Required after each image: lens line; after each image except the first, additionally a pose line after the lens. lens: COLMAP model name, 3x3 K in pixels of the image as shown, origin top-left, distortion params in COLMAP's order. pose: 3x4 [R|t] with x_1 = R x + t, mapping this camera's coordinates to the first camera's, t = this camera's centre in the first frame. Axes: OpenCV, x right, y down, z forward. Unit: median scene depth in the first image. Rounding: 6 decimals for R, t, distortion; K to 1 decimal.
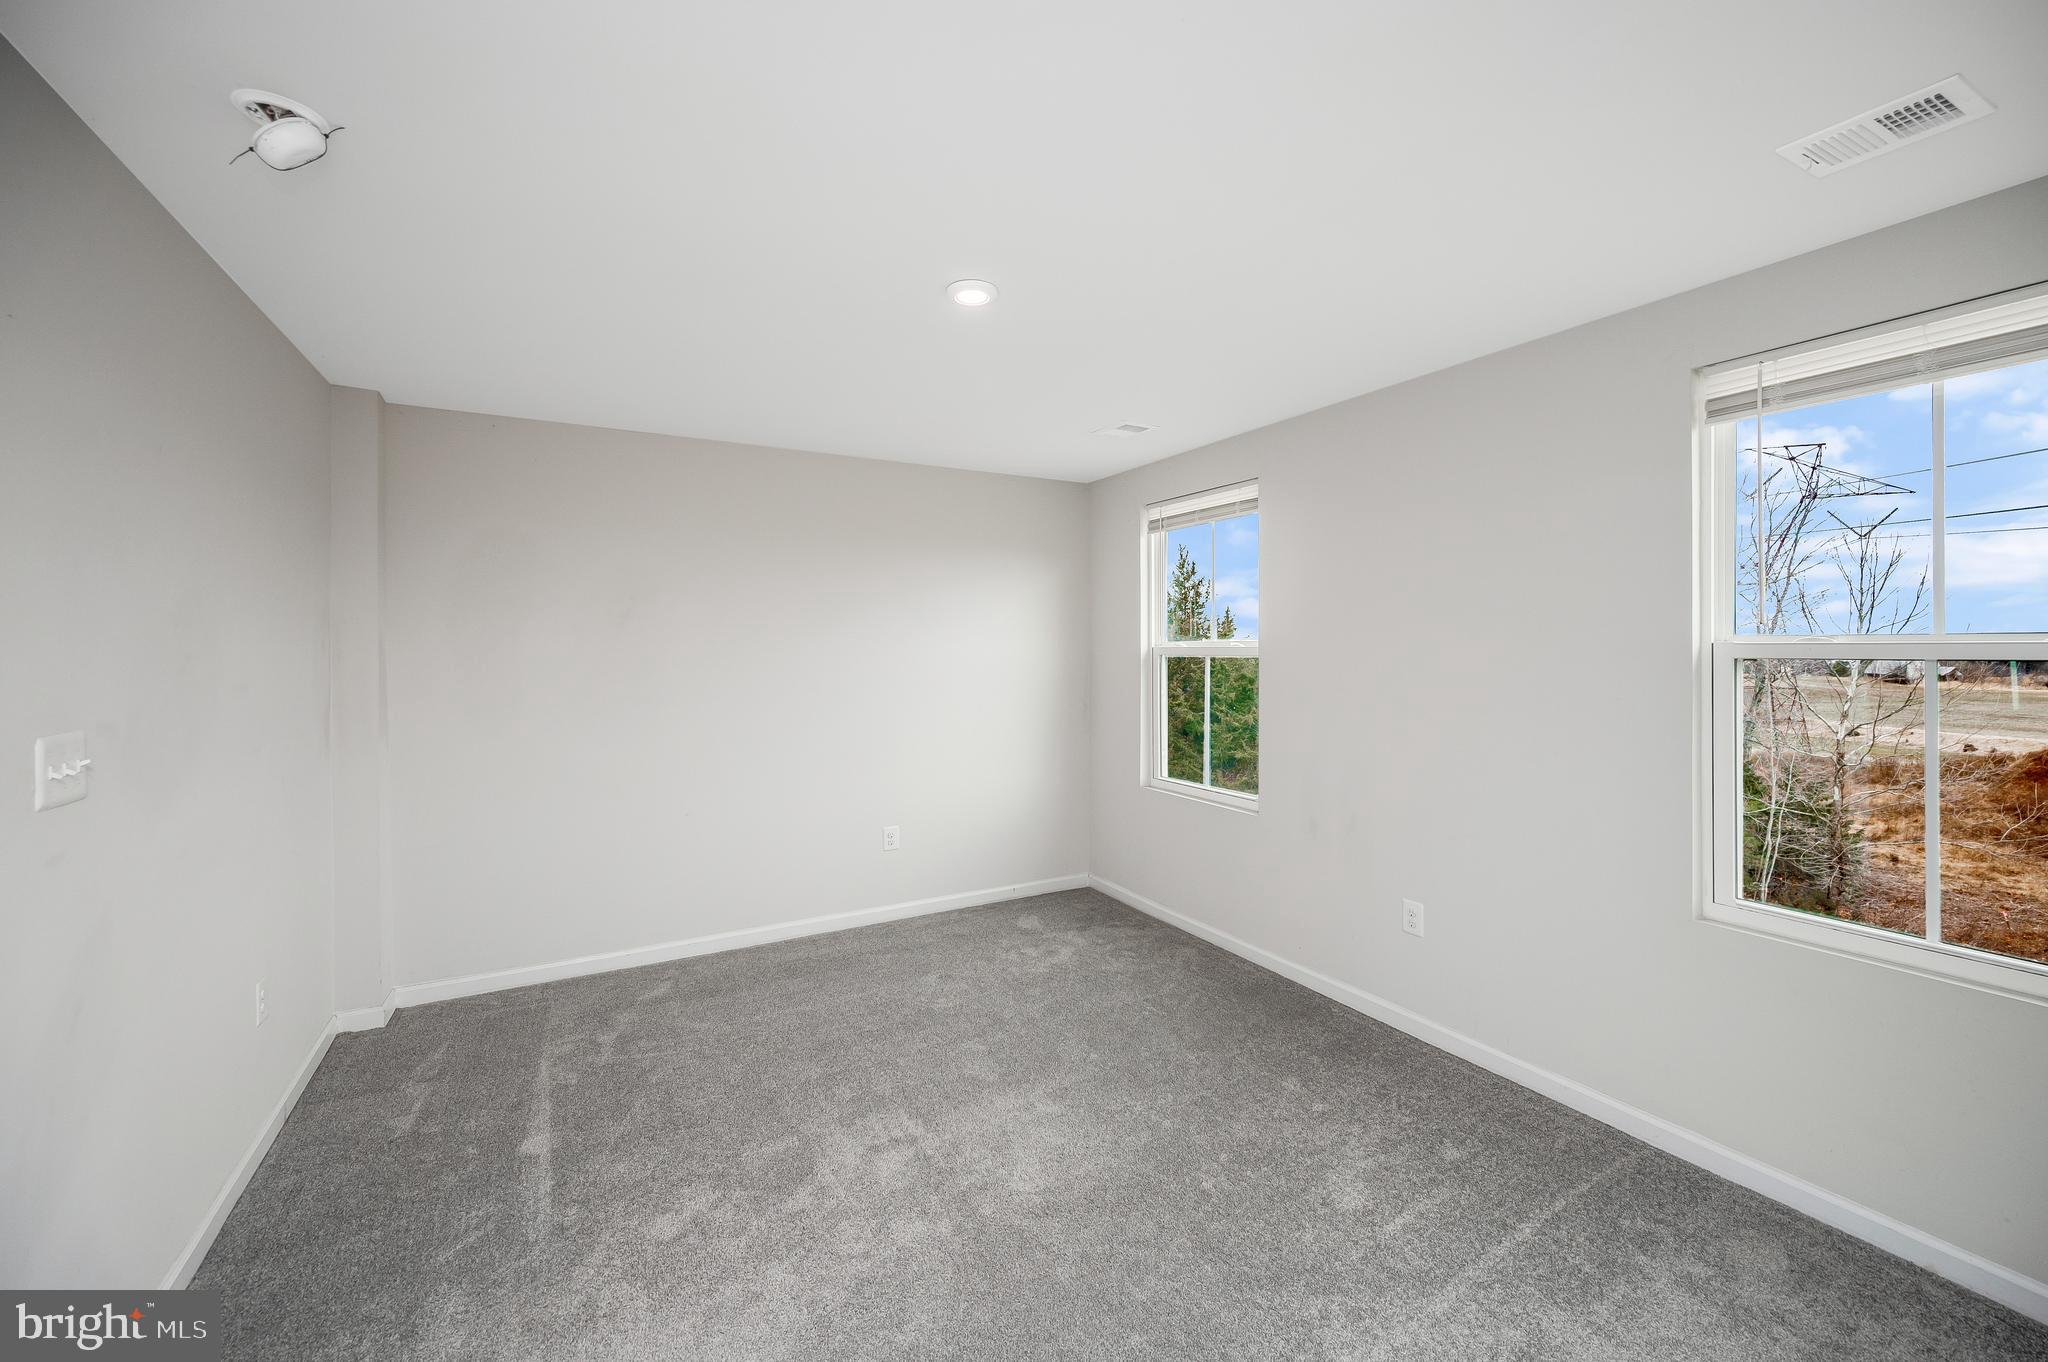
lens RADIAL K [[811.1, 0, 1024.0], [0, 811.1, 681.0], [0, 0, 1]] dist [0.001413, 0.000162]
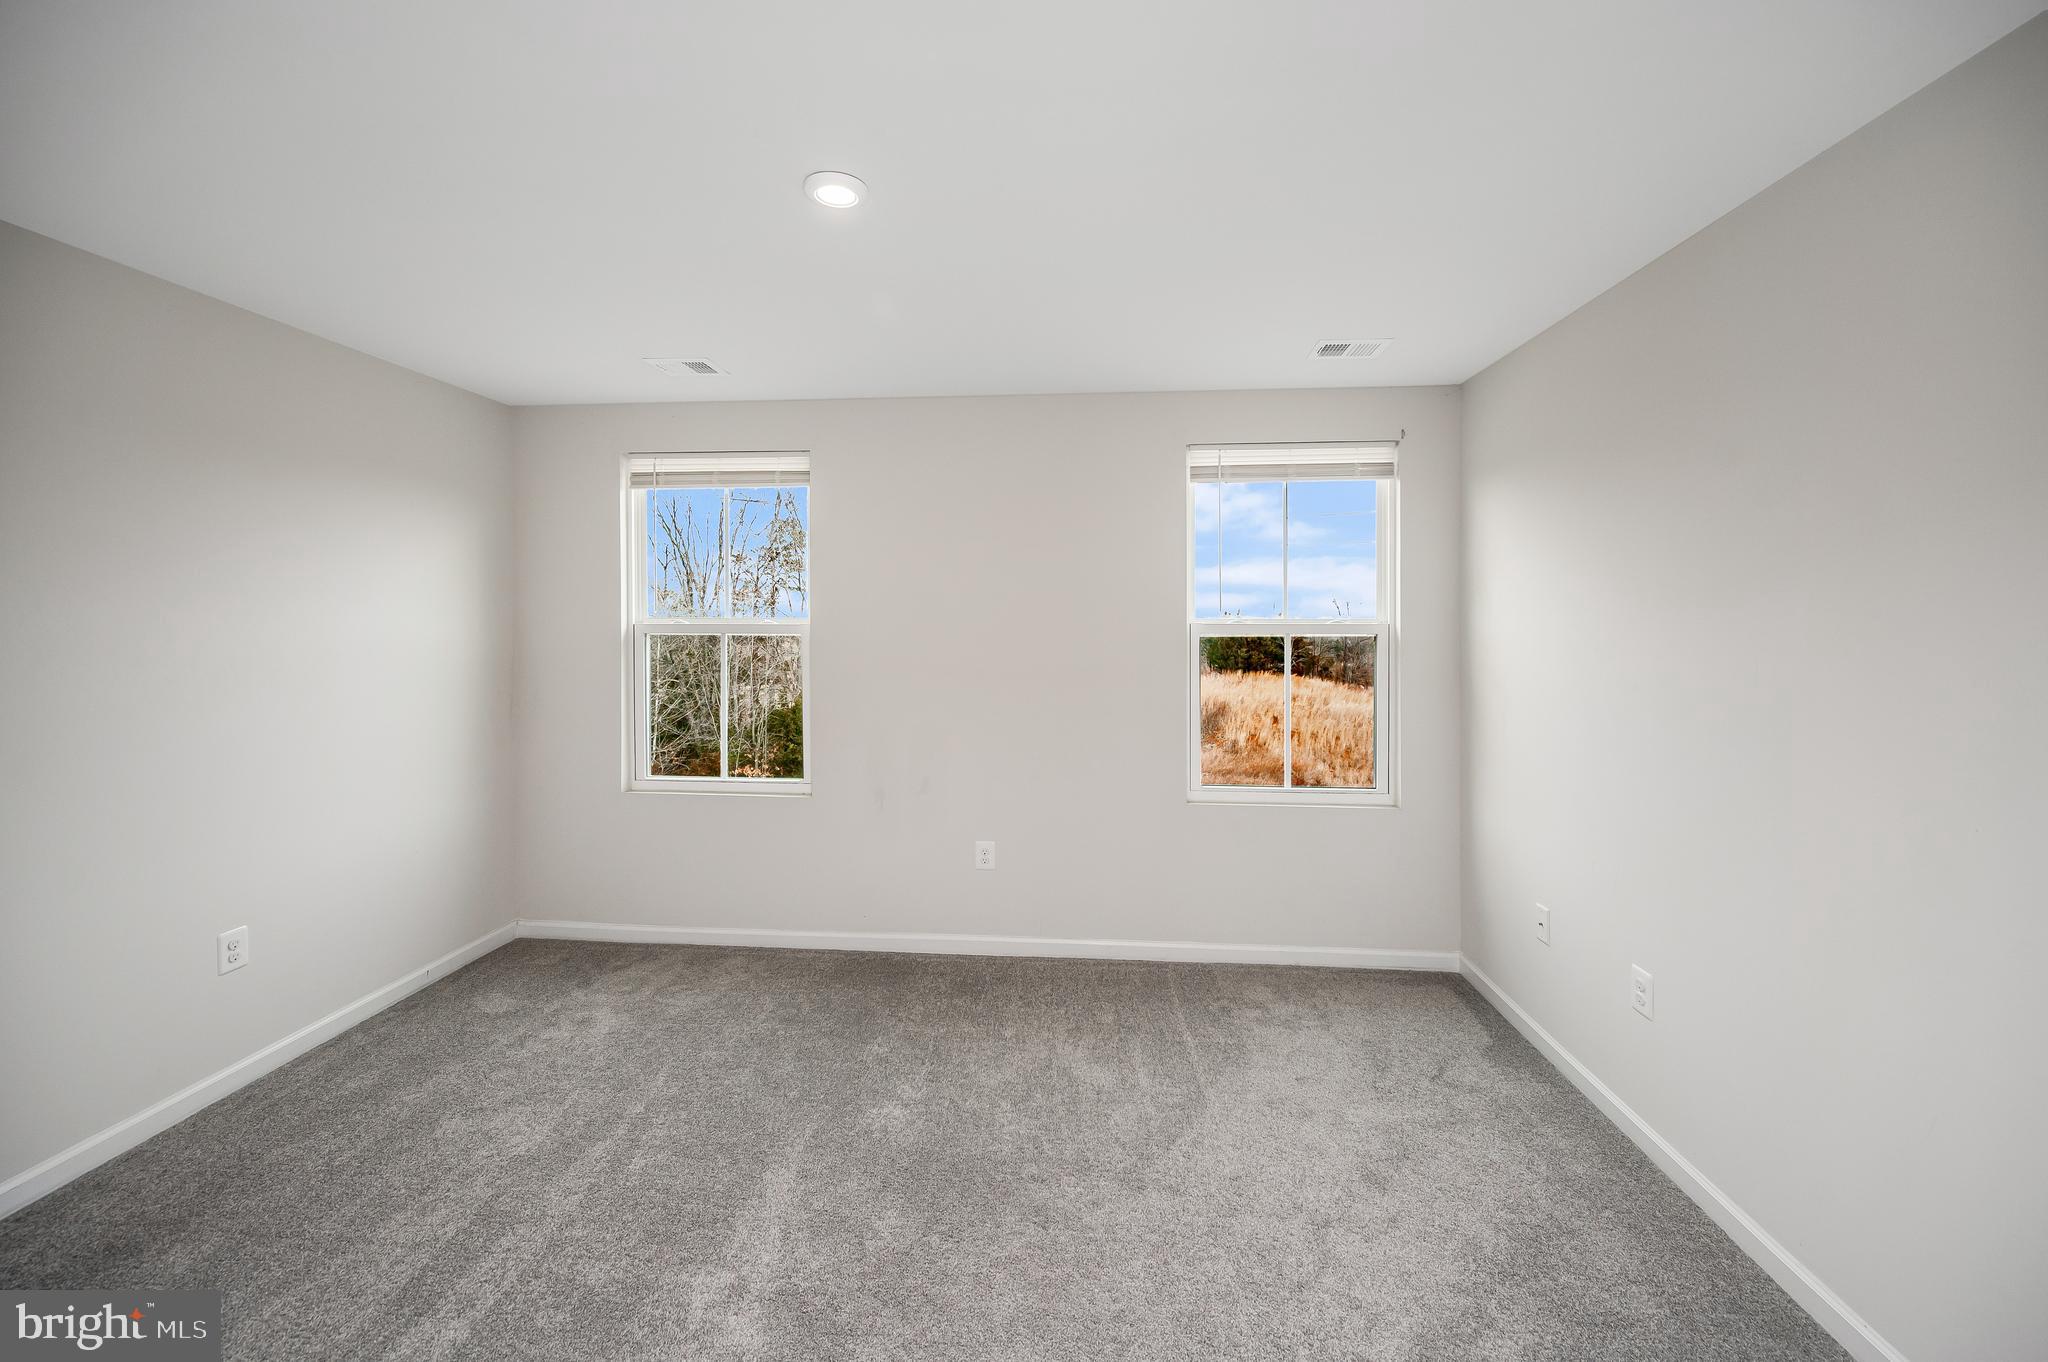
lens RADIAL K [[822.8, 0, 1028.3], [0, 822.8, 658.2], [0, 0, 1]] dist [-0.000728, 0.002032]
pose [[0.565712, -0.030084, 0.824054, -0.371837], [0.030911, 0.999406, 0.015265, -0.008100], [-0.824023, 0.016837, 0.566306, 0.218396]]
